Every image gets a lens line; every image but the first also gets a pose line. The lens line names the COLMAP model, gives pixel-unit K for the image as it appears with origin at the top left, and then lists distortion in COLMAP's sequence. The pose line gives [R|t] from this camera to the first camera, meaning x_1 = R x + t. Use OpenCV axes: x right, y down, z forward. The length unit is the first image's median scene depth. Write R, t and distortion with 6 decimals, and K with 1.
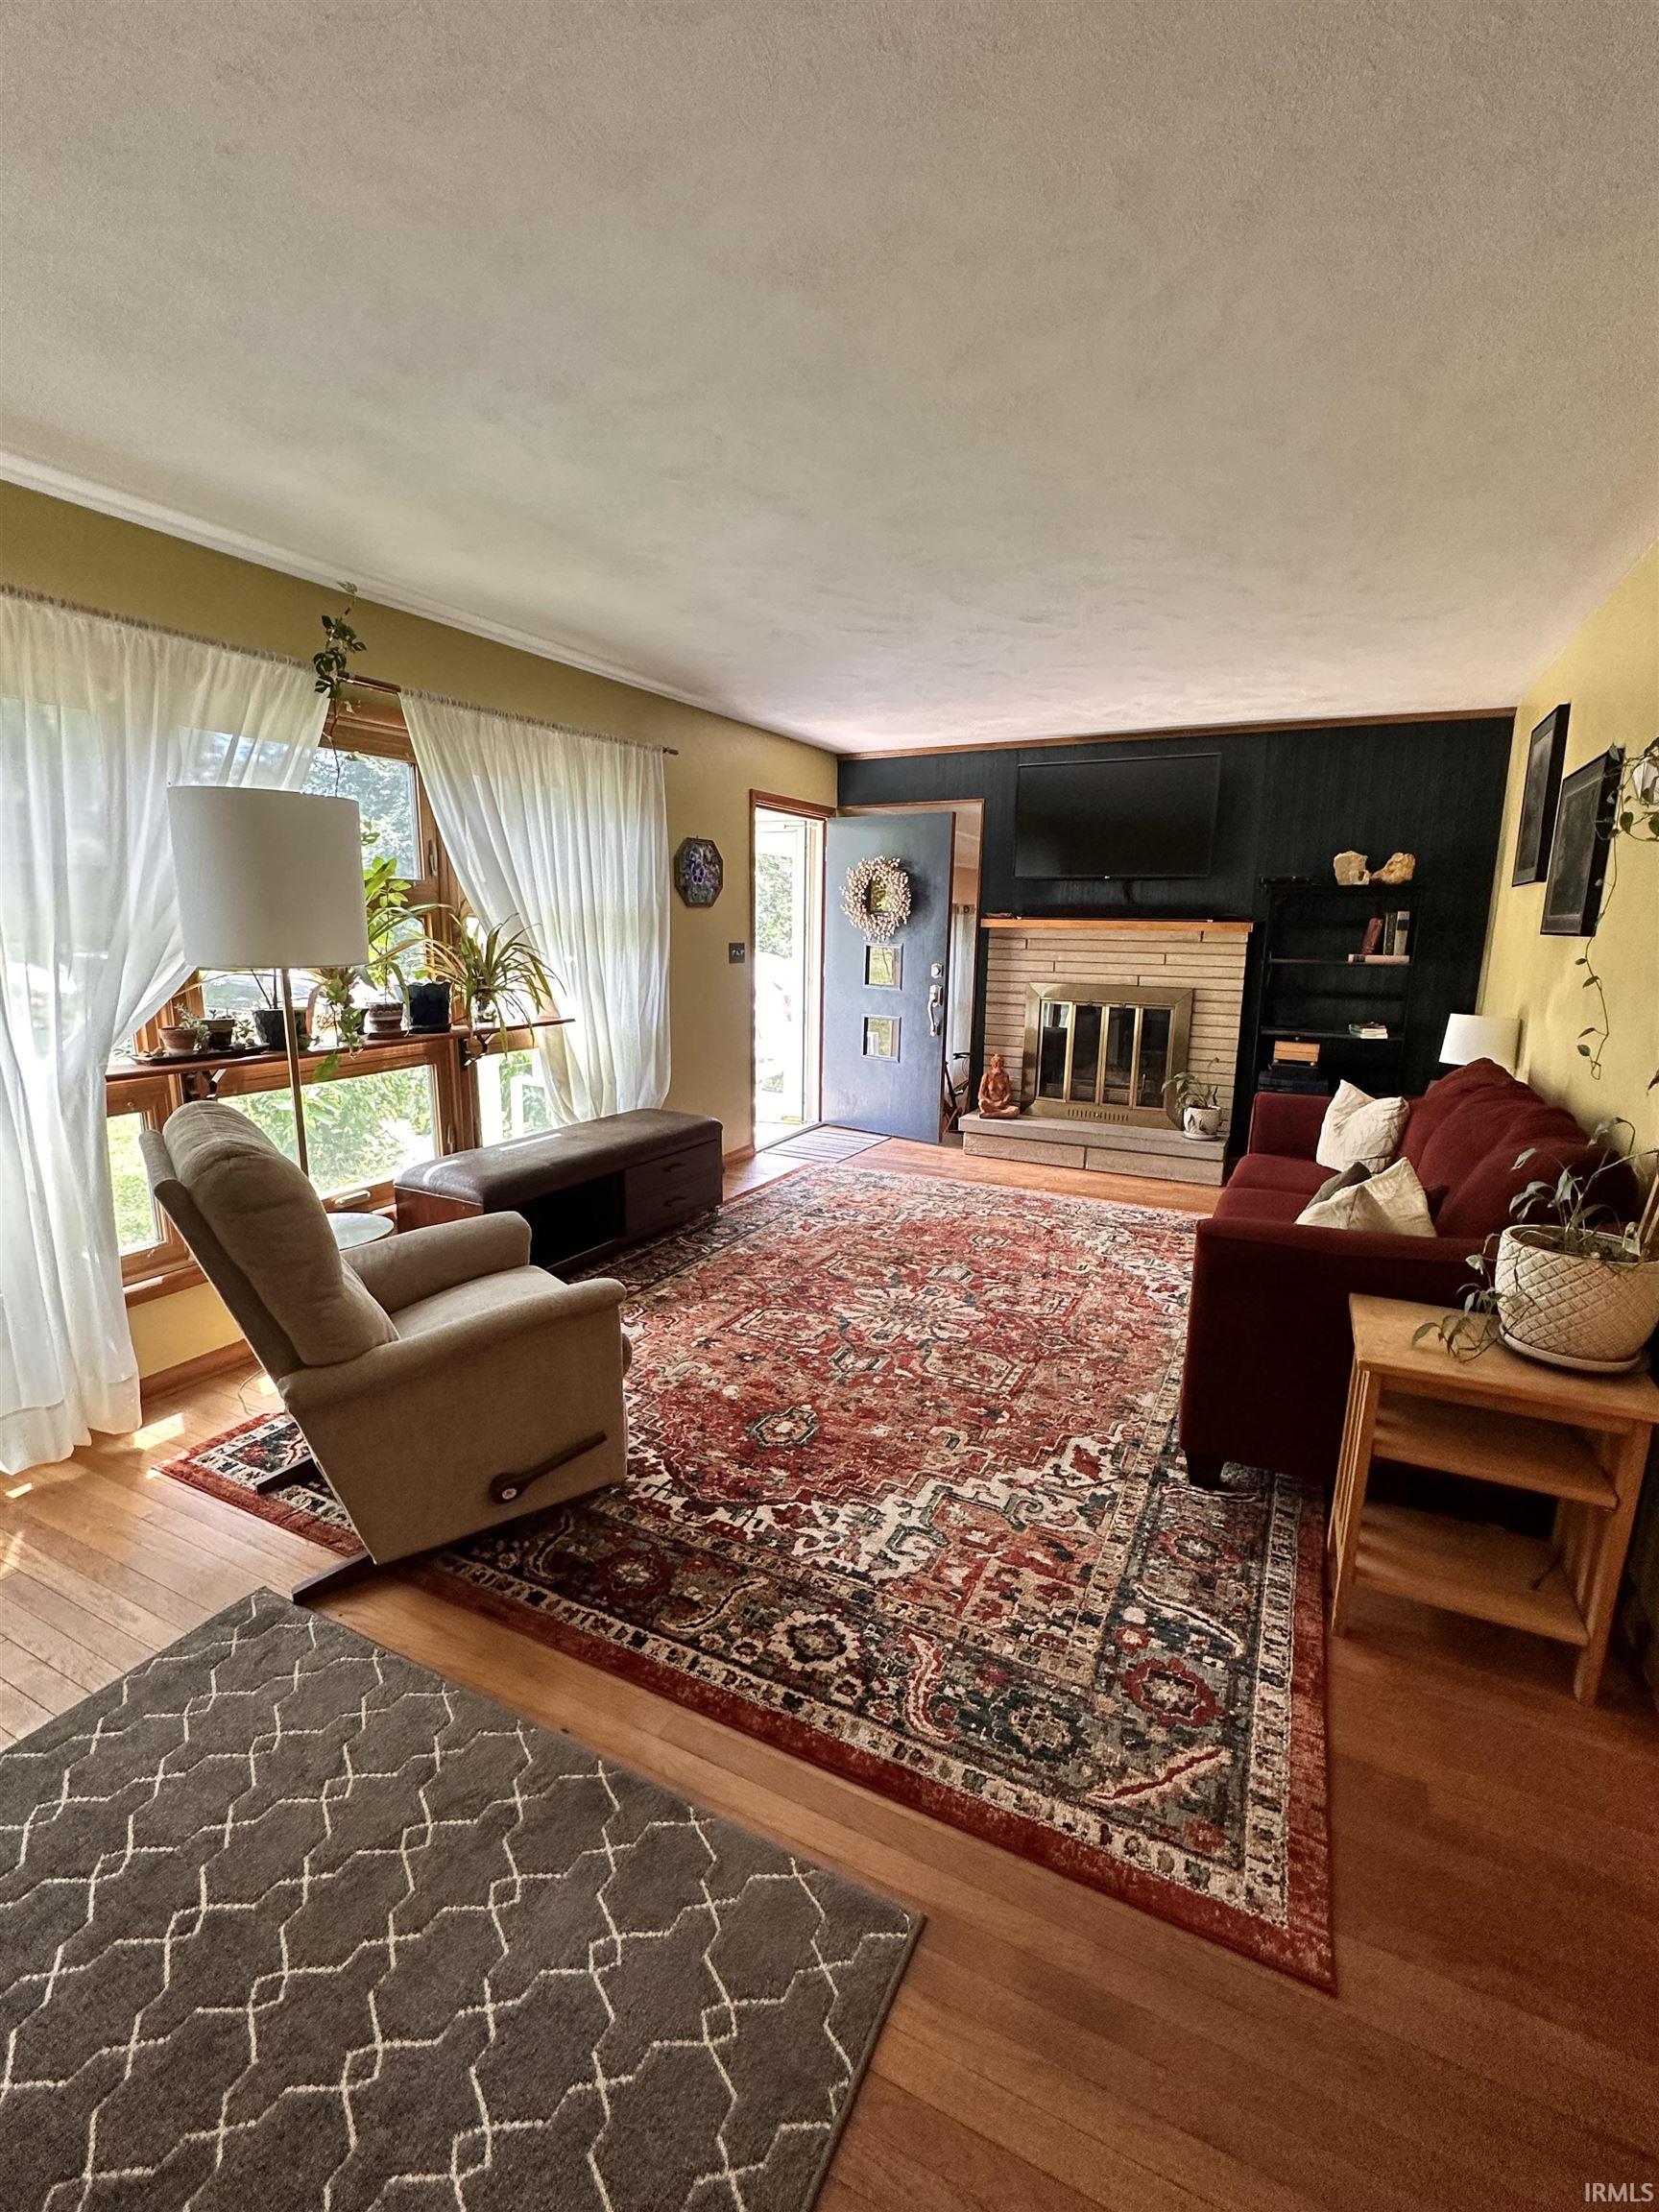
lens RADIAL K [[972.7, 0, 828.3], [0, 972.7, 1101.0], [0, 0, 1]] dist [-0.000442, -0.000626]
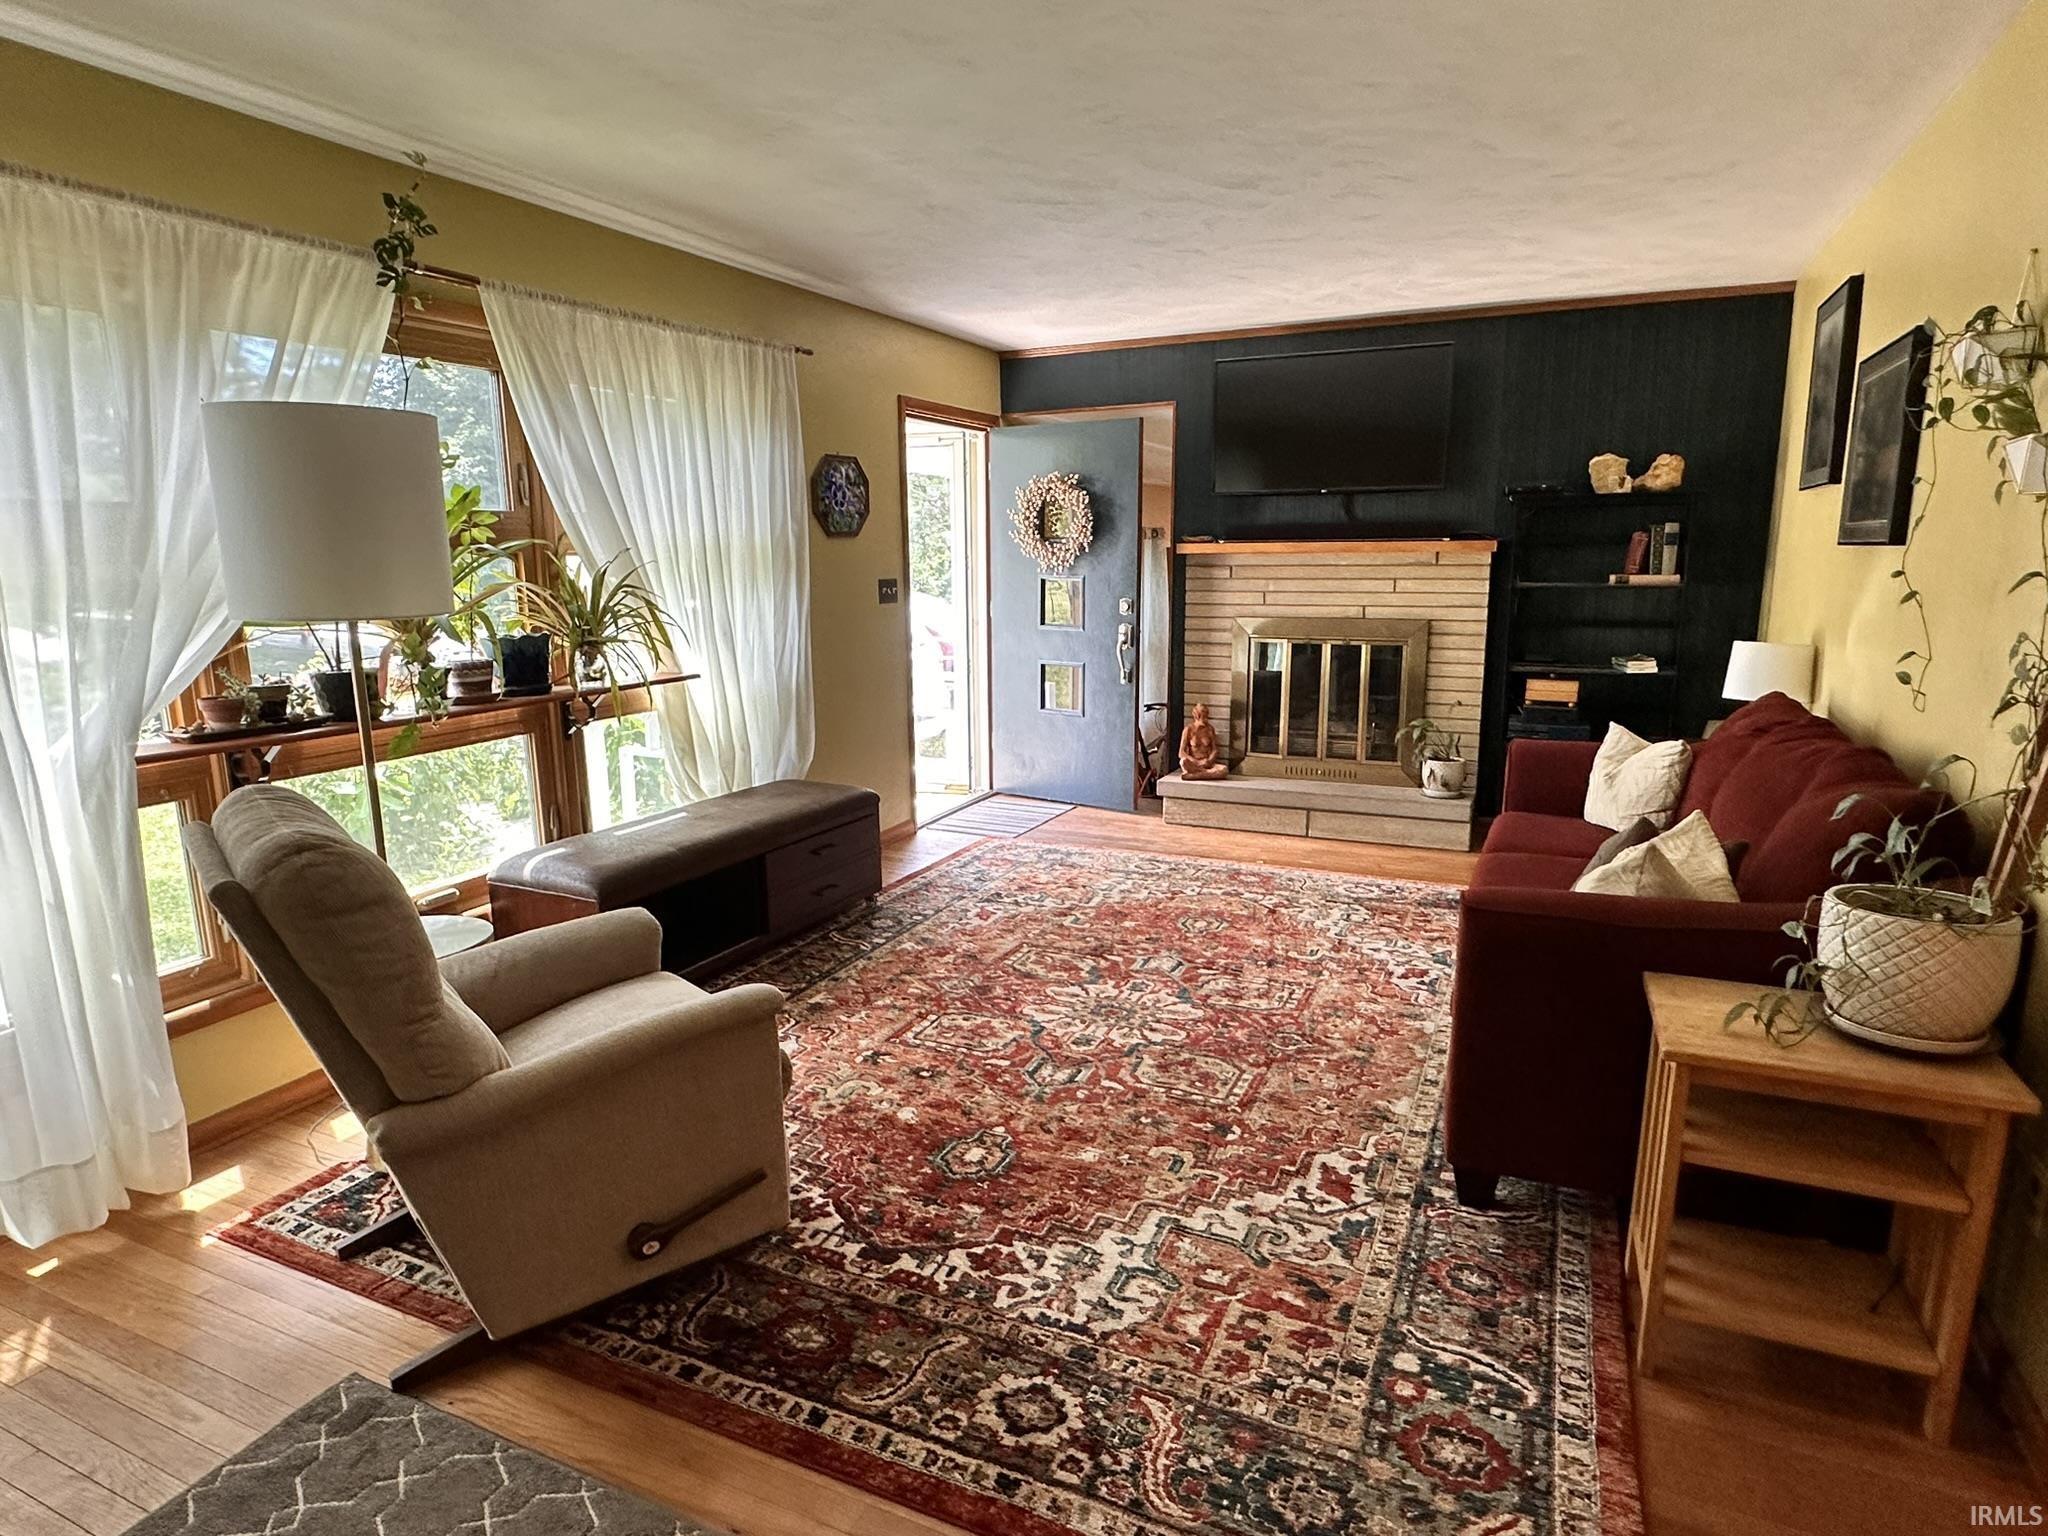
lens RADIAL K [[1154.0, 0, 1020.3], [0, 1154.0, 765.9], [0, 0, 1]] dist [-0.000804, 0.000090]
pose [[0.999235, -0.028671, 0.026585, -0.019044], [0.028661, 0.999589, 0.000754, 0.001464], [-0.026596, 0.000008, 0.999646, 0.006442]]
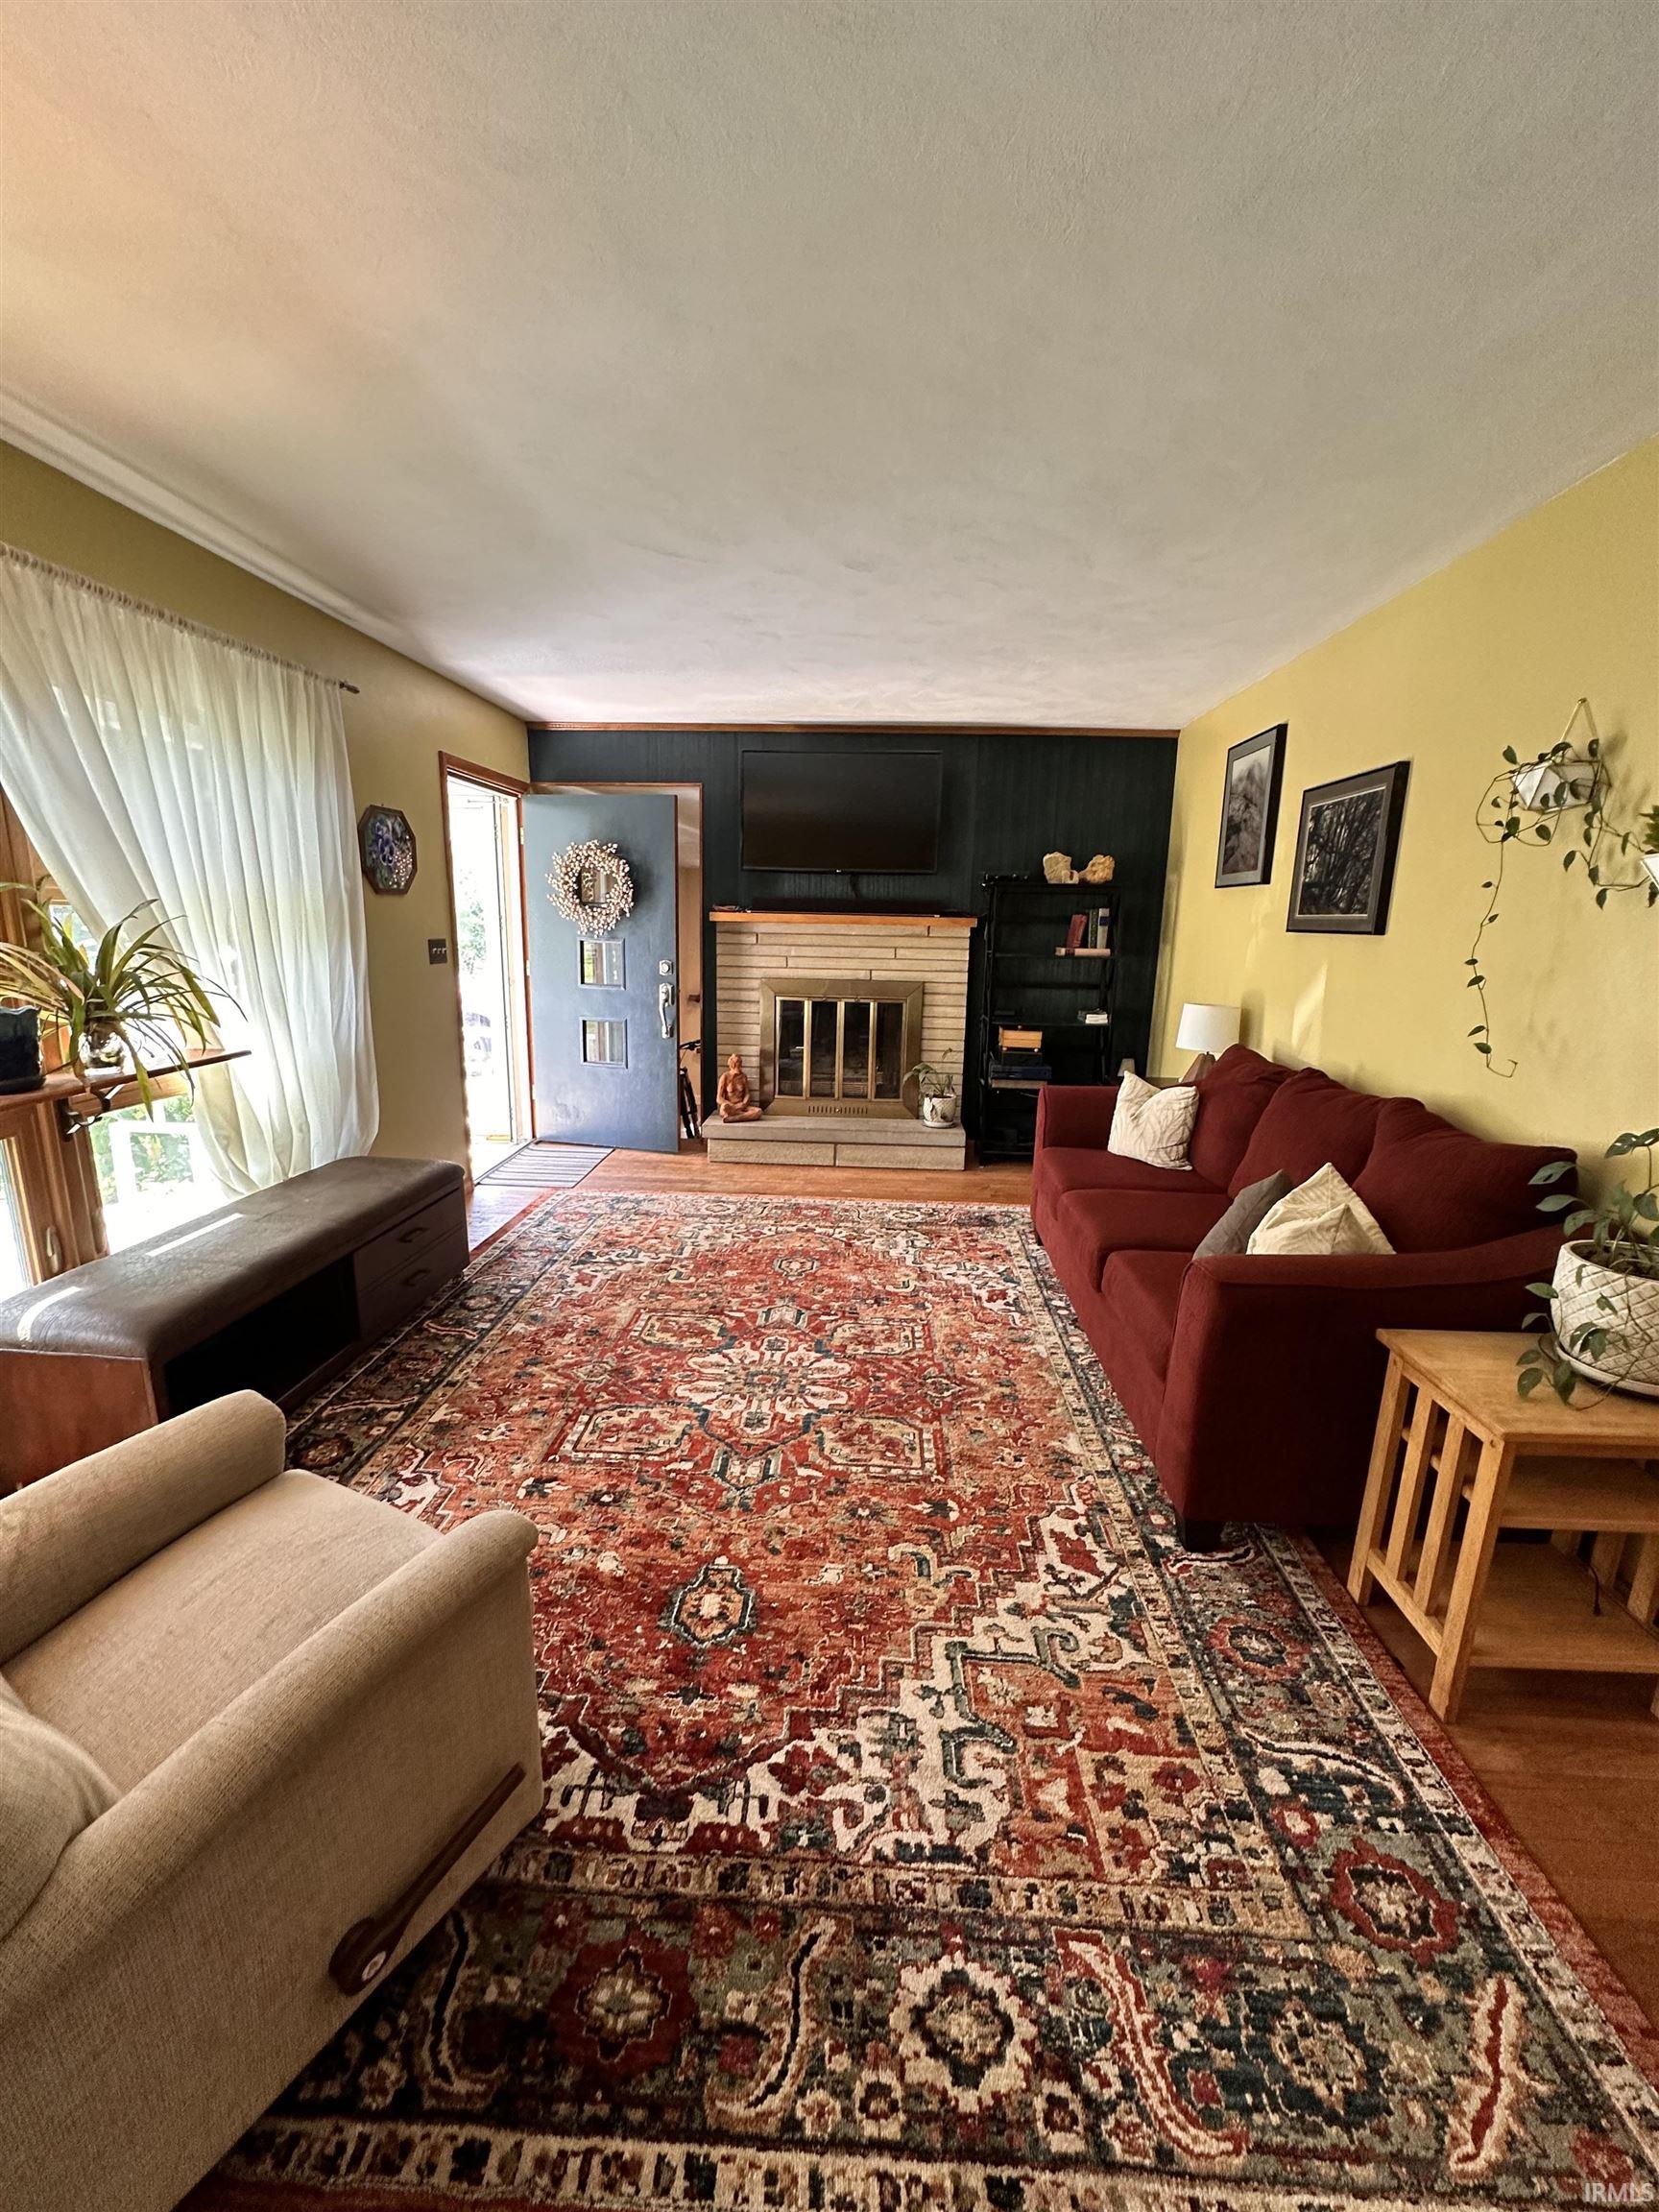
lens RADIAL K [[889.0, 0, 832.6], [0, 889.0, 1102.4], [0, 0, 1]] dist [-0.002559, 0.001293]
pose [[0.913106, -0.077629, 0.400264, -0.168928], [0.066413, 0.996915, 0.041841, -0.056931], [-0.402277, -0.011622, 0.915444, 0.293799]]
